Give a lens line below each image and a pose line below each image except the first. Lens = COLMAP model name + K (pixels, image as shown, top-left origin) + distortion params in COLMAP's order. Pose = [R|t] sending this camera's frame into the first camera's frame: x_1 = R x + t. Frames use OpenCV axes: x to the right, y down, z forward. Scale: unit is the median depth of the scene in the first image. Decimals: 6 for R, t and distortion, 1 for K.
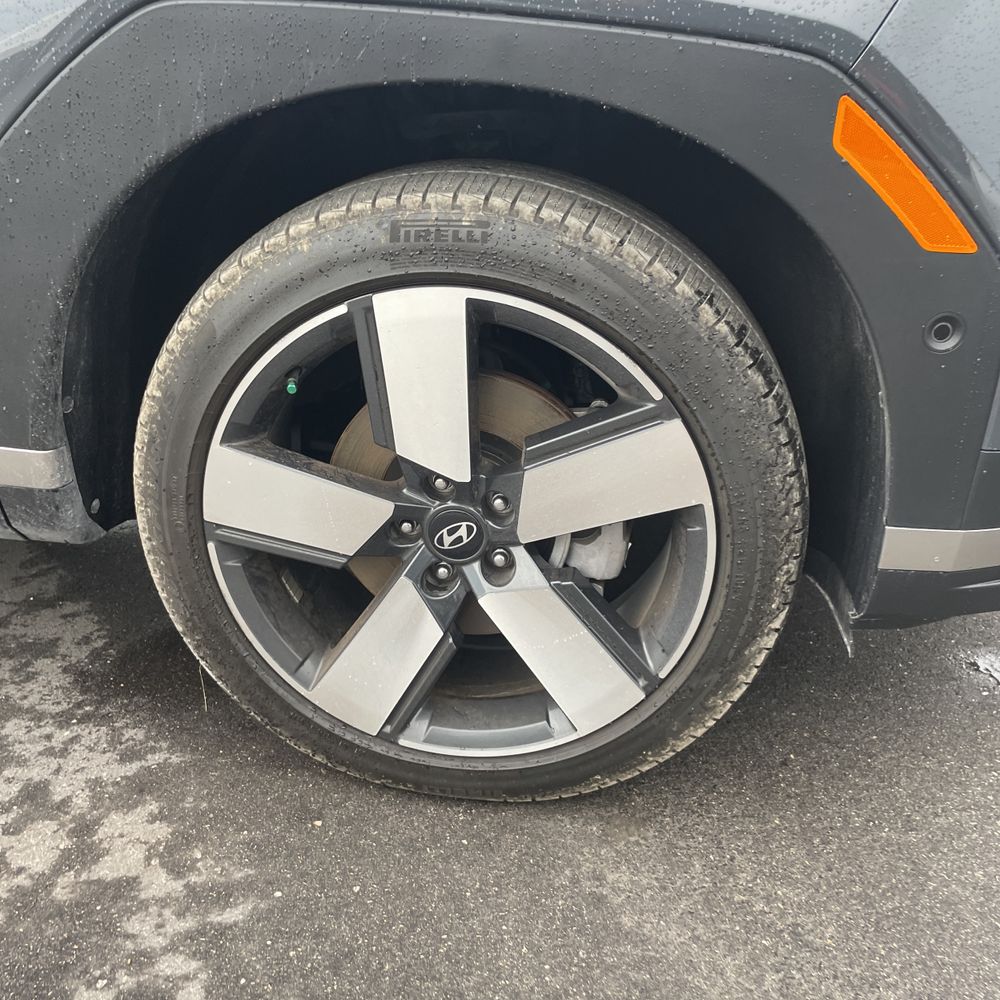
lens RADIAL K [[982.0, 0, 493.9], [0, 982.0, 494.0], [0, 0, 1]] dist [0.093198, -0.171706]
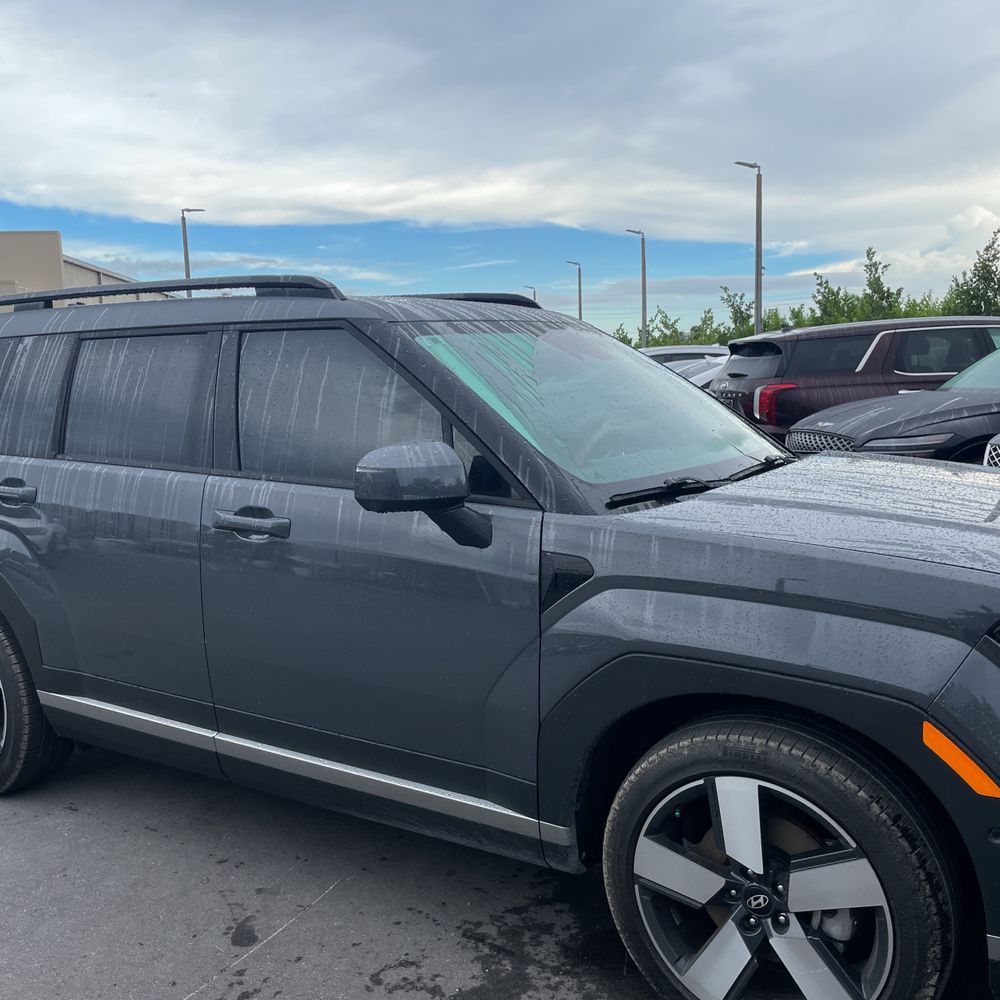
lens RADIAL K [[1024.0, 0, 499.0], [0, 1024.0, 489.6], [0, 0, 1]] dist [0.098339, -0.137394]
pose [[0.907232, -0.009630, -0.420520, 0.368790], [-0.112116, 0.958034, -0.263818, -0.138492], [0.405413, 0.286492, 0.868080, -1.220218]]
